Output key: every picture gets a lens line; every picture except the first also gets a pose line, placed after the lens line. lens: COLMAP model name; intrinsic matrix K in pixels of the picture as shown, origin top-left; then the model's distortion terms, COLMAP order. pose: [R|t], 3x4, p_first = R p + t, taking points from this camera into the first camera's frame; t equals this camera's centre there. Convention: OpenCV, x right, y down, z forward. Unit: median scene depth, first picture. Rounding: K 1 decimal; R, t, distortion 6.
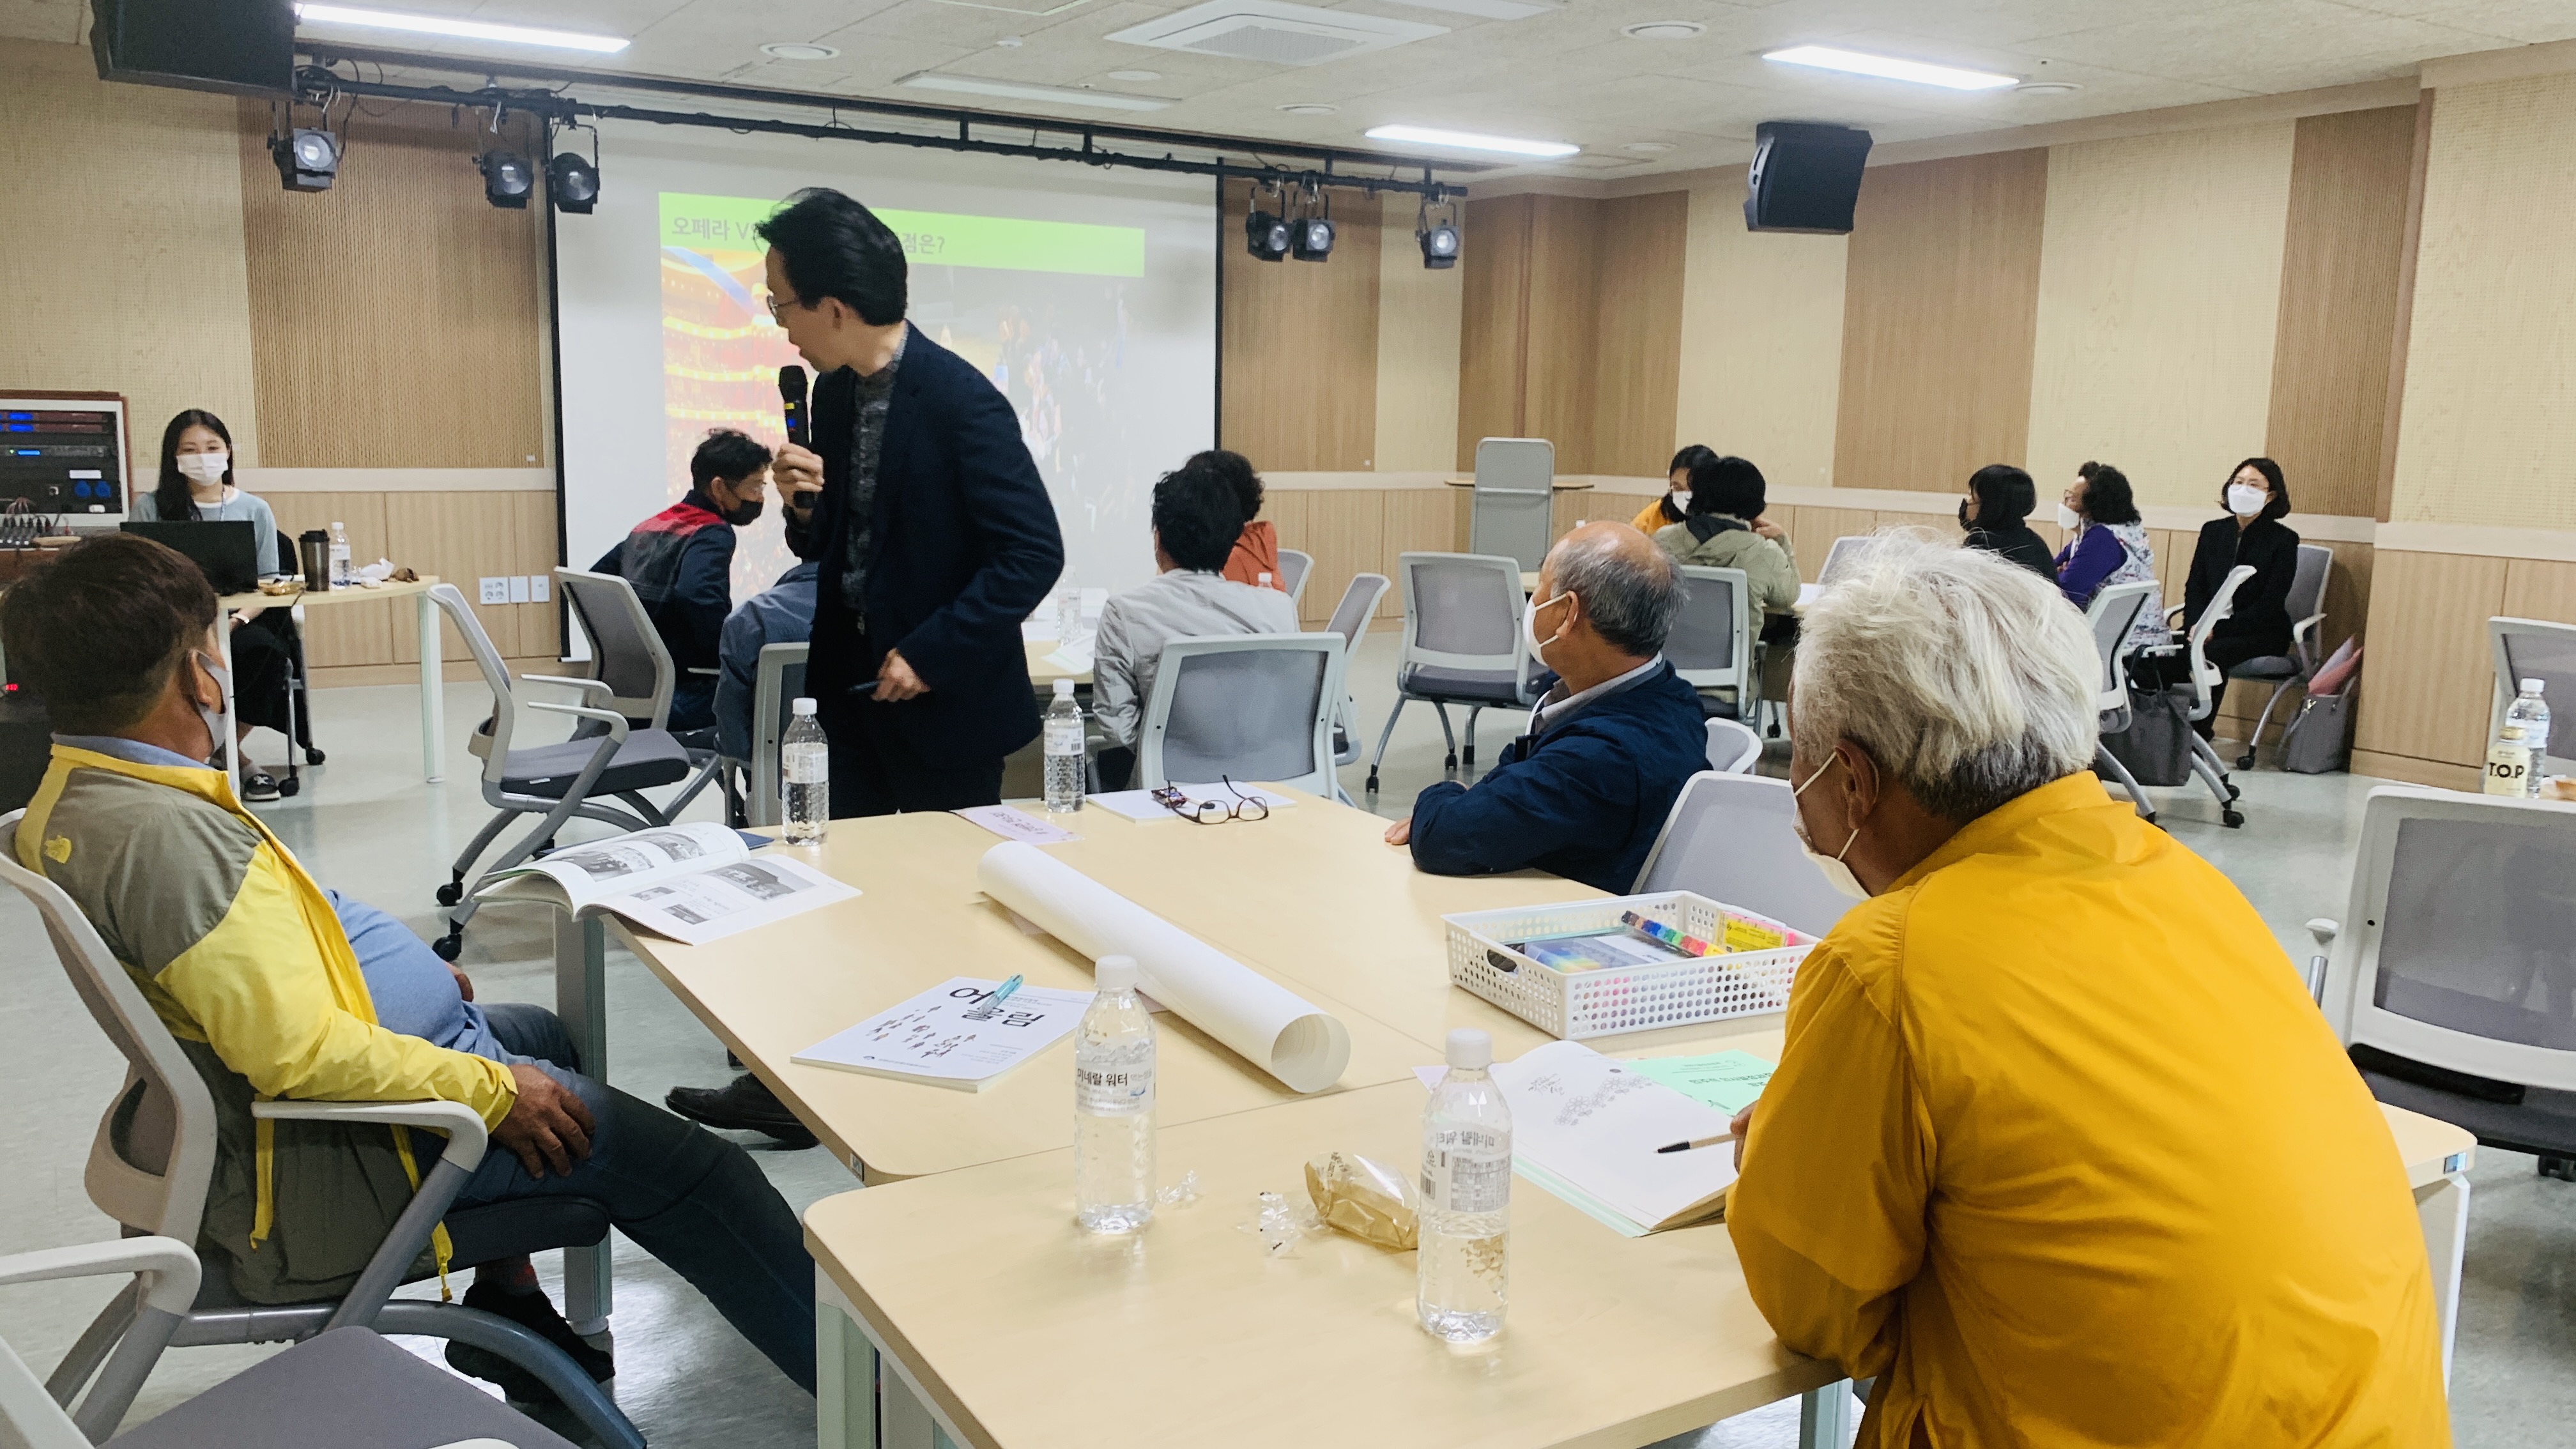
lens RADIAL K [[1997.2, 0, 1289.3], [0, 1997.2, 723.1], [0, 0, 1]] dist [0.042158, -0.014725]
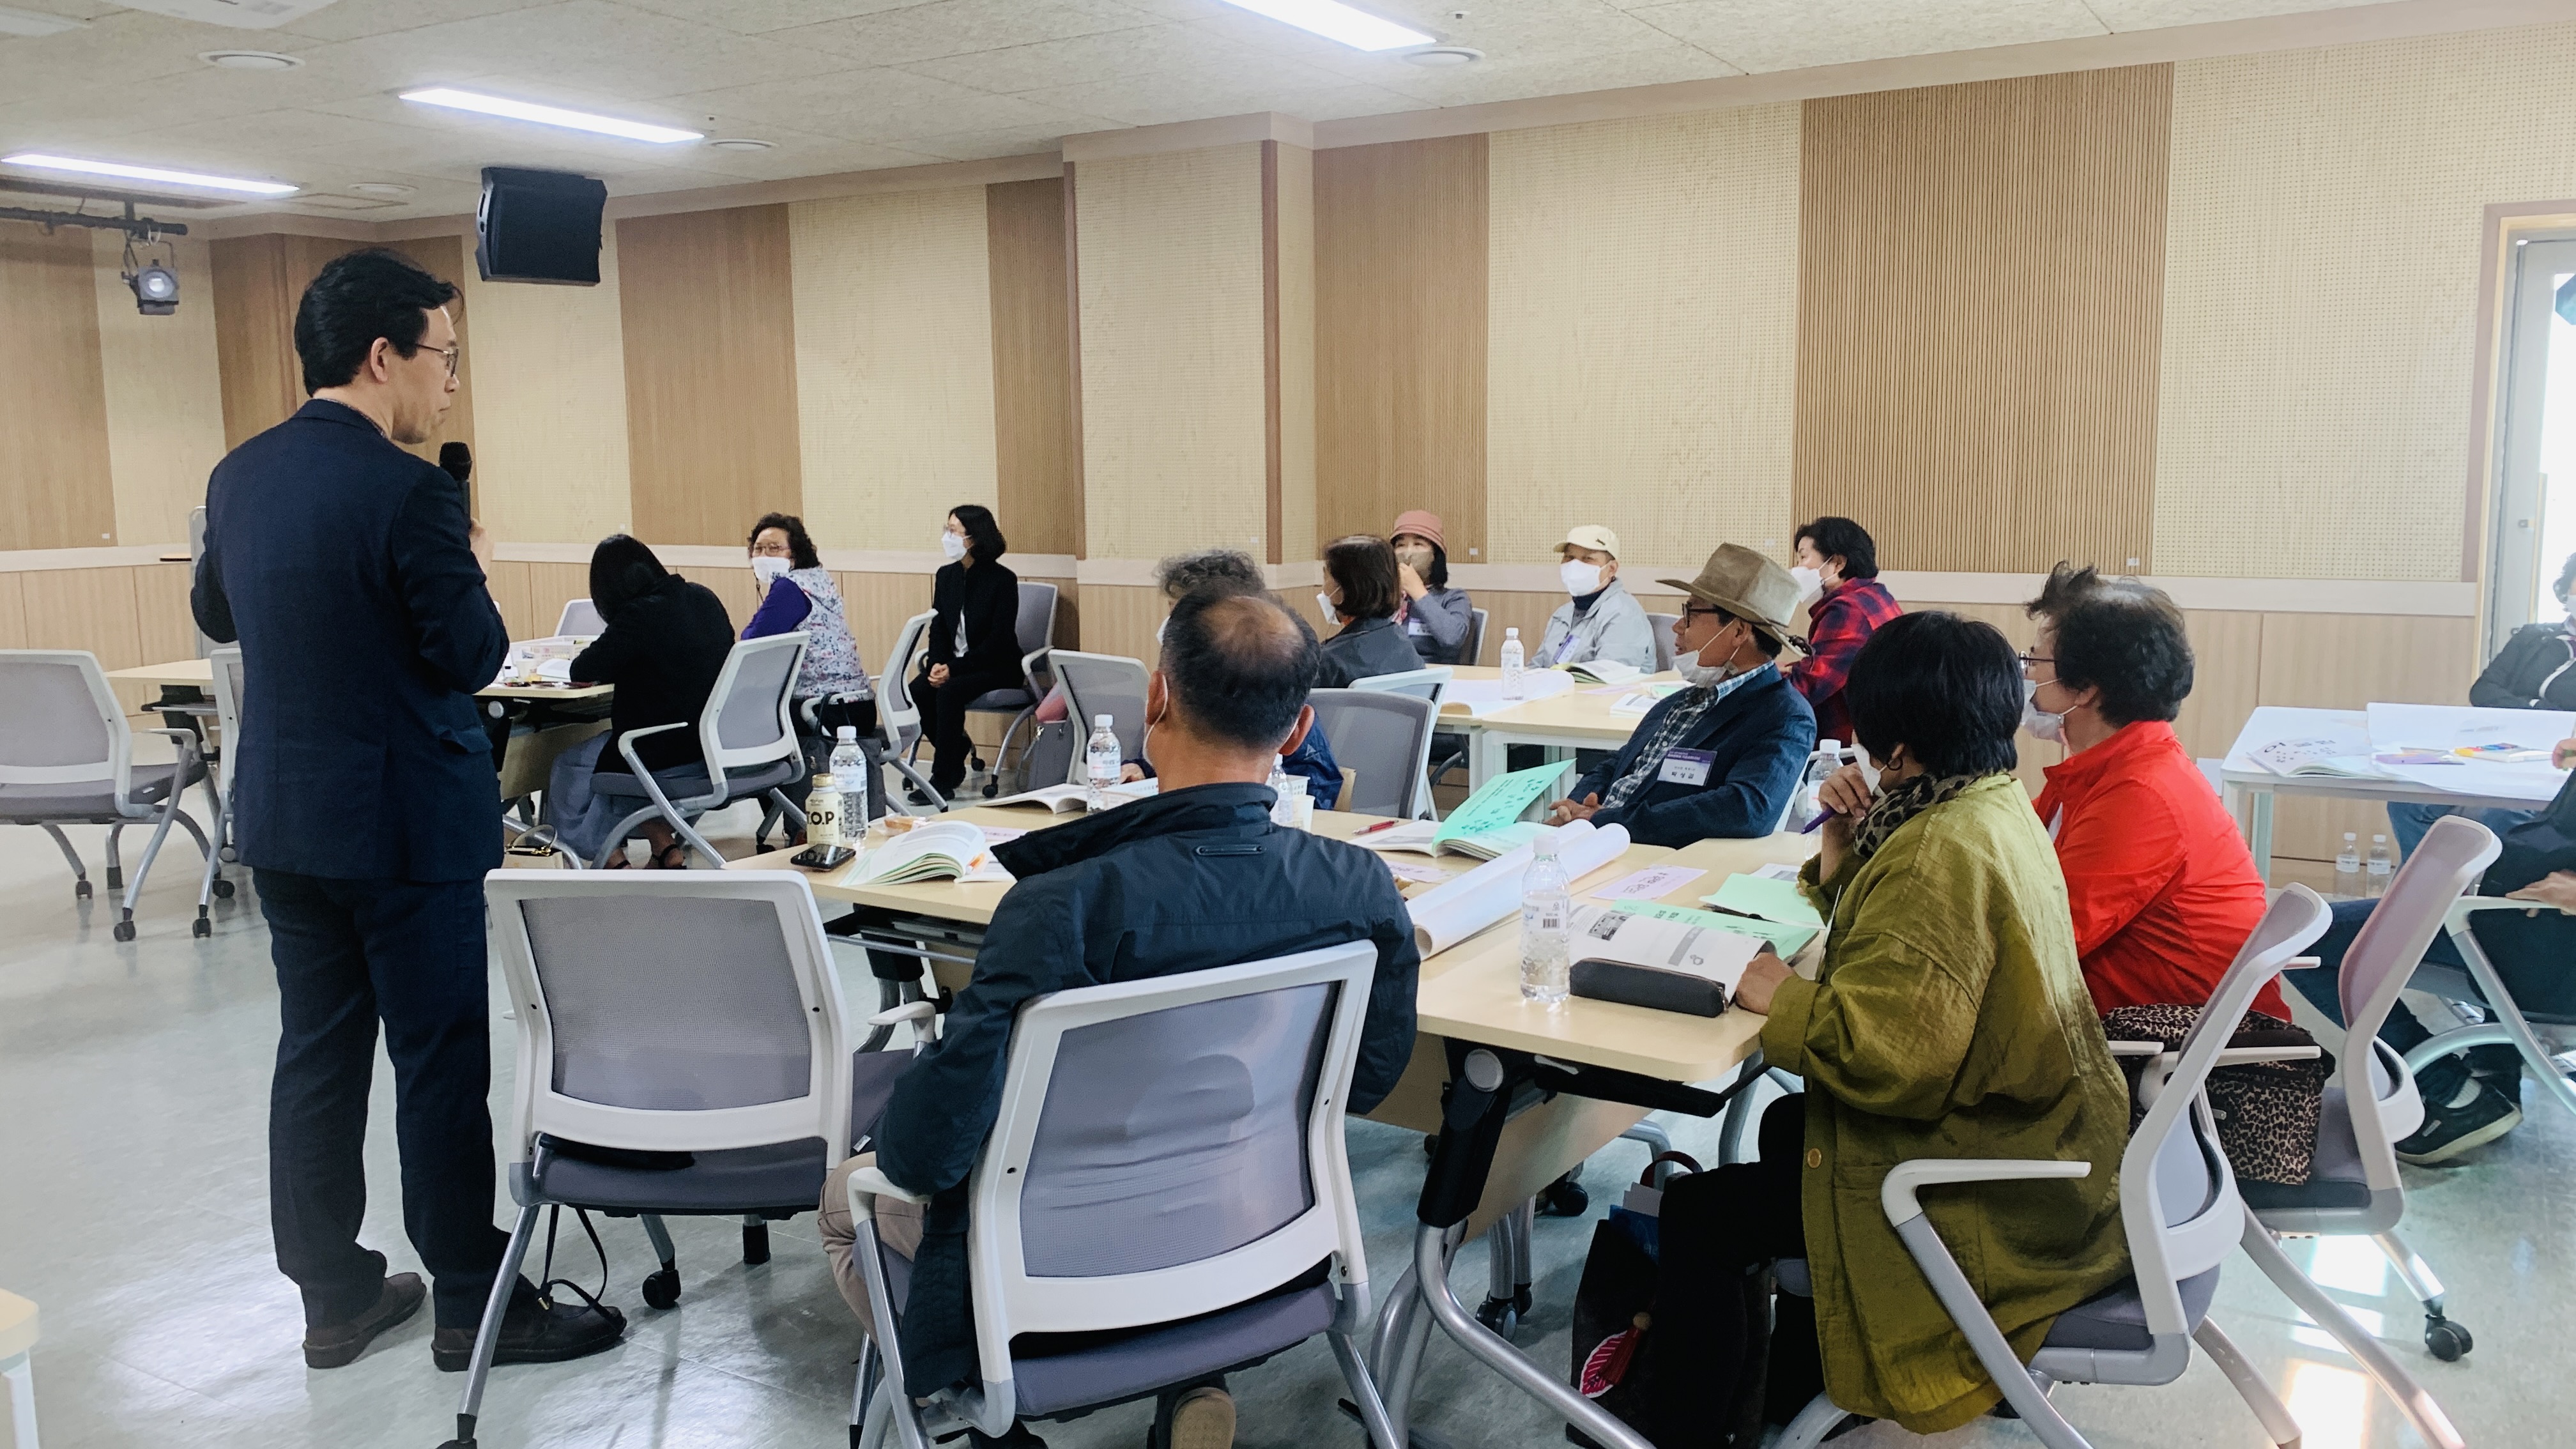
lens RADIAL K [[1997.2, 0, 1302.3], [0, 1997.2, 719.9], [0, 0, 1]] dist [0.042158, -0.014725]
pose [[0.896992, -0.087756, 0.433248, 0.163858], [0.097497, 0.995236, -0.000268, -0.001199], [-0.431160, 0.042481, 0.901275, -0.014275]]
